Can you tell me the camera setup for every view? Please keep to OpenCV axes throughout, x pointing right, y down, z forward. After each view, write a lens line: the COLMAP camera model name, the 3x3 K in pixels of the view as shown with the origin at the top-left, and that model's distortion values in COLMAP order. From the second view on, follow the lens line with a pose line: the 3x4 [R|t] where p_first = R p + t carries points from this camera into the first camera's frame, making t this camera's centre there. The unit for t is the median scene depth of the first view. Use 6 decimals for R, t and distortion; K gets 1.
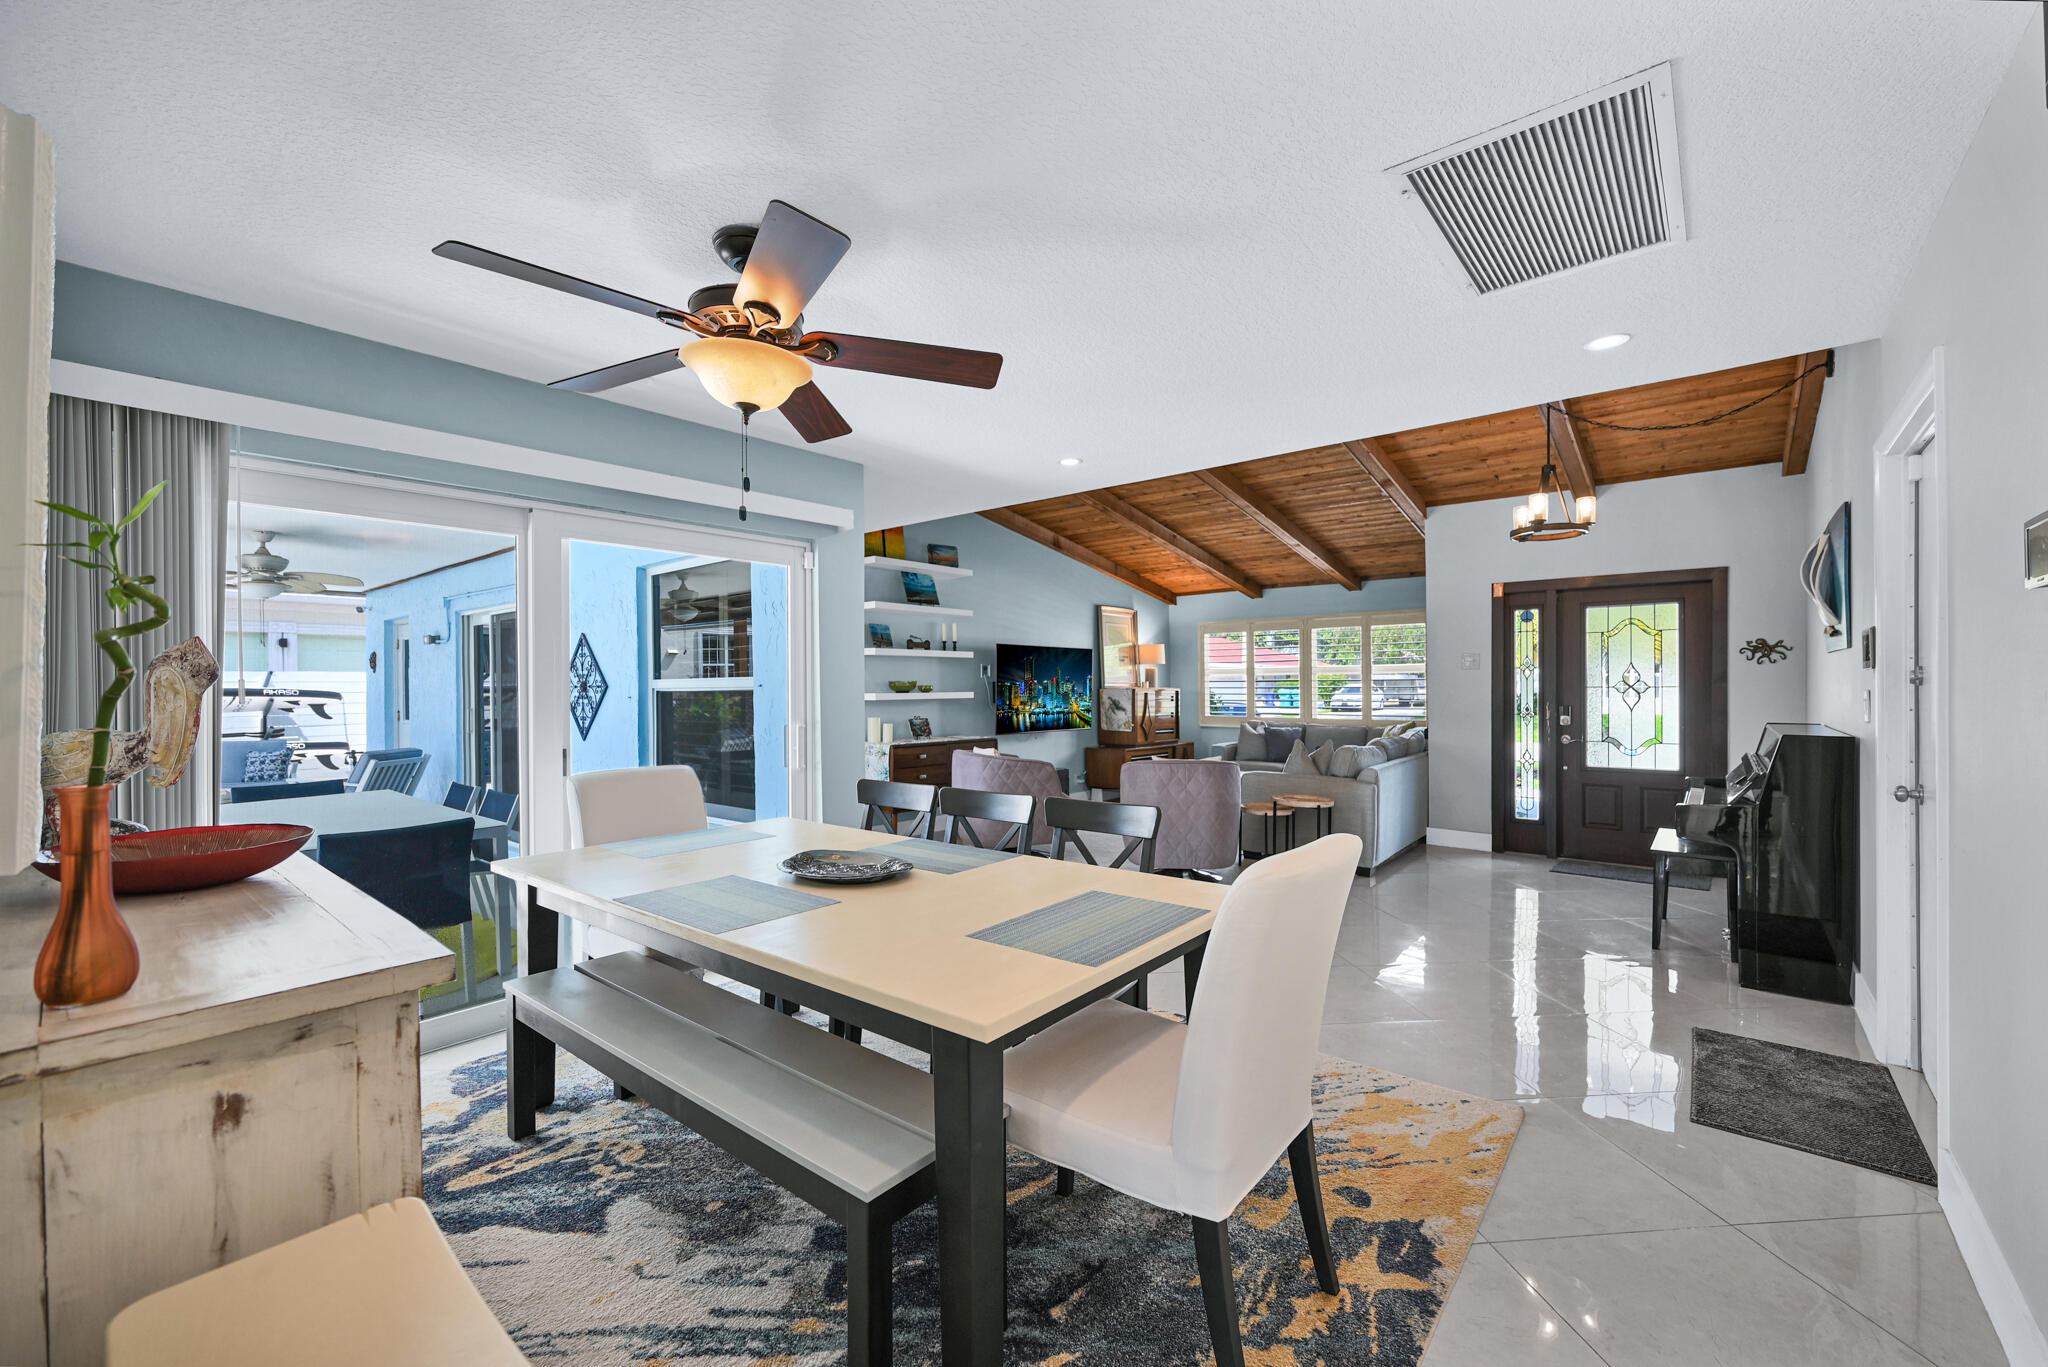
lens RADIAL K [[815.4, 0, 1032.9], [0, 815.4, 684.5], [0, 0, 1]] dist [0.000202, 0.000049]
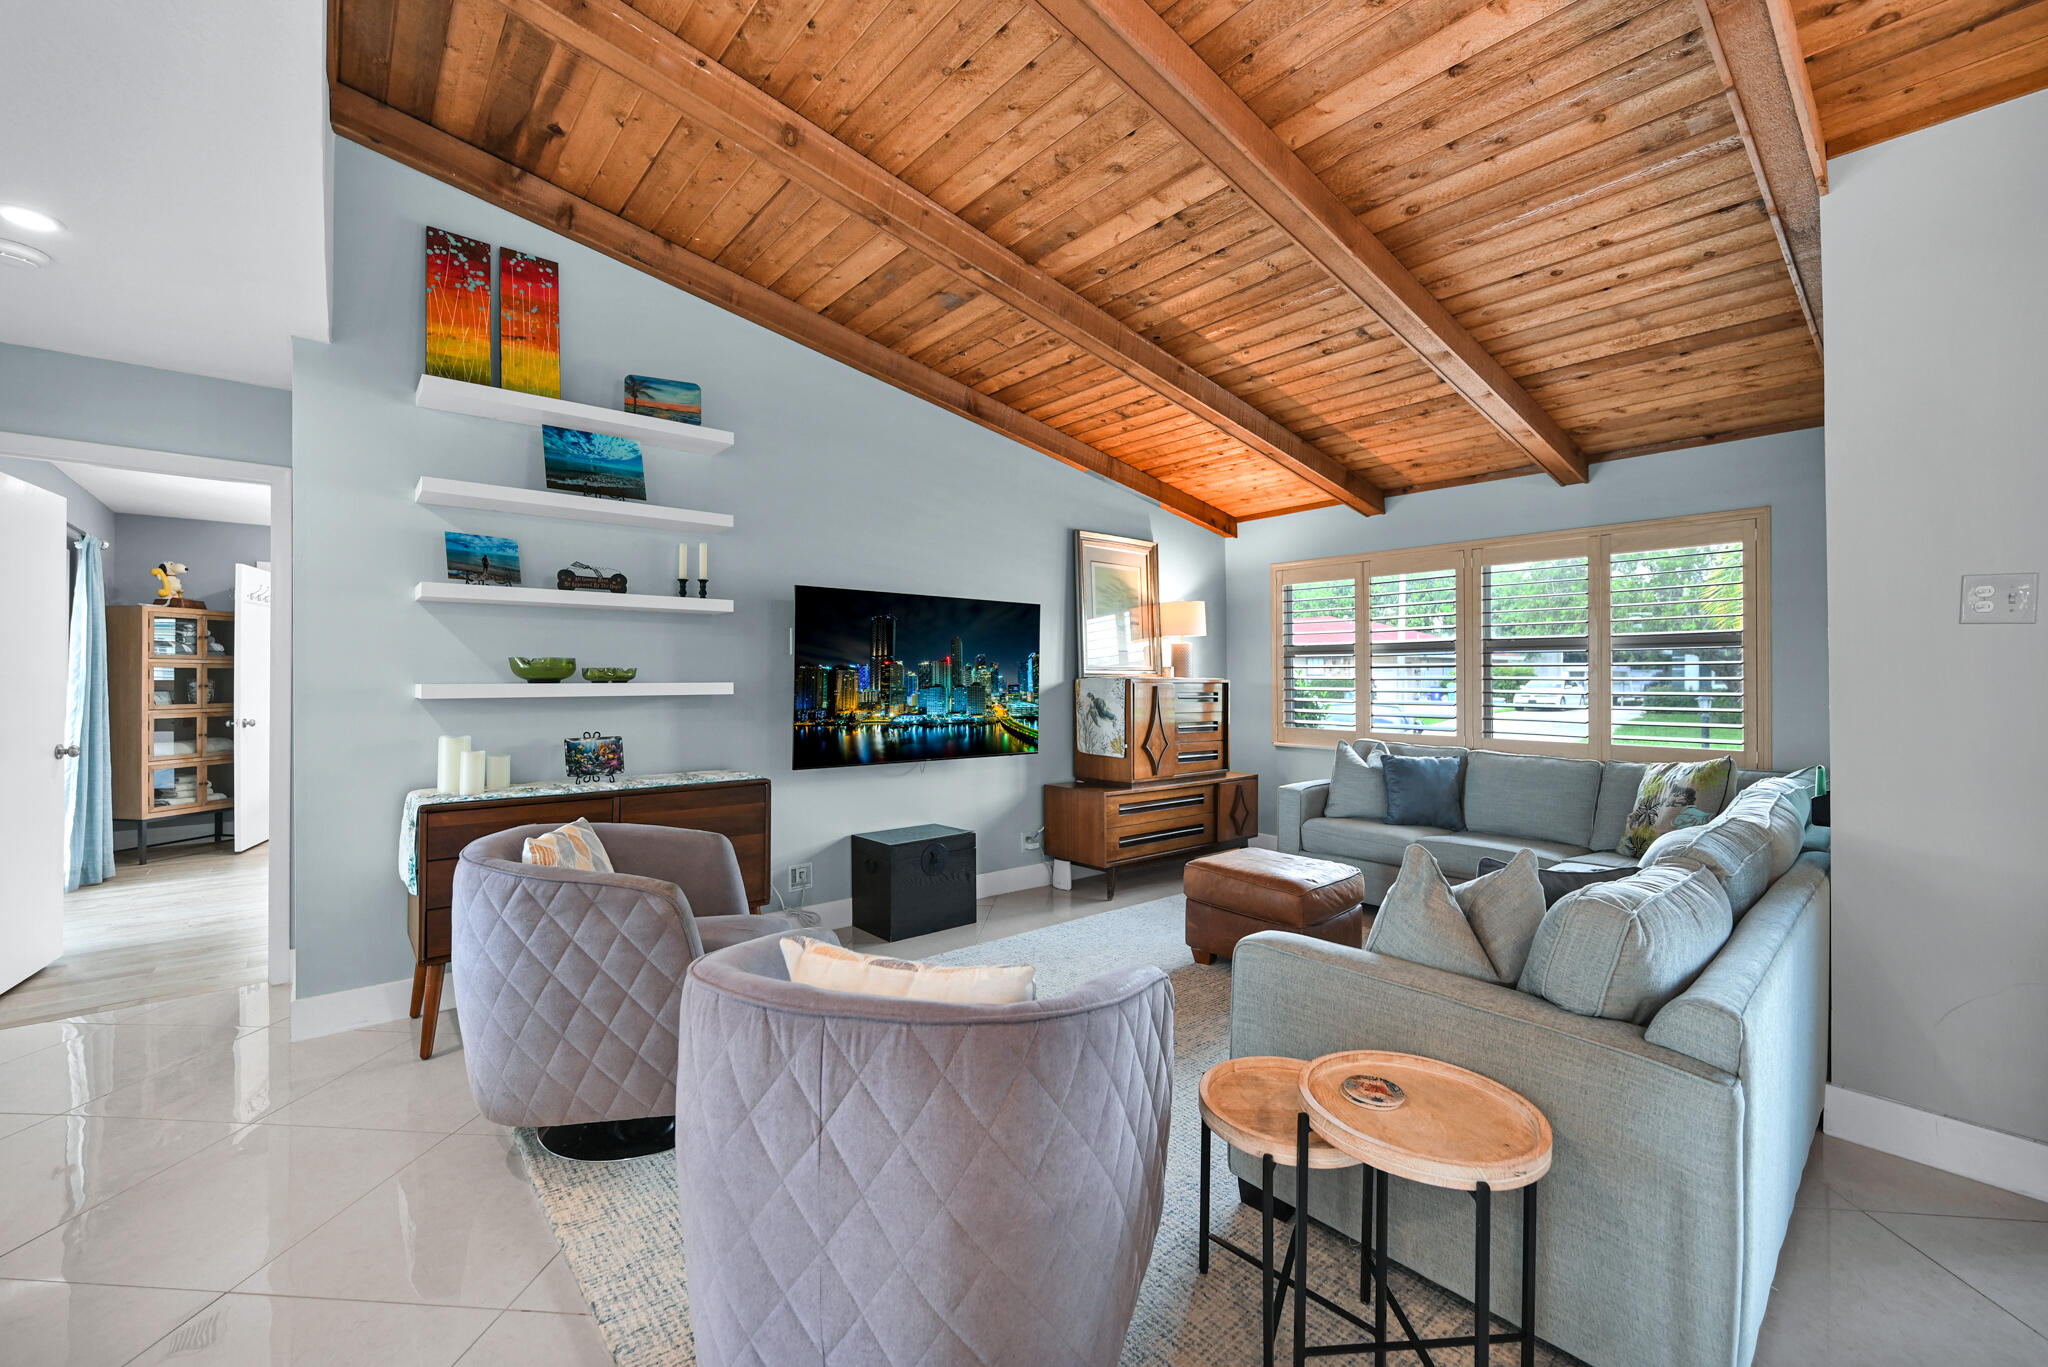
lens RADIAL K [[859.9, 0, 1035.2], [0, 859.9, 673.7], [0, 0, 1]] dist [0.000897, 0.000155]
pose [[0.987691, 0.006186, -0.156298, 0.174228], [-0.006442, 0.999979, -0.001128, 0.003240], [0.156288, 0.002121, 0.987709, 0.489643]]
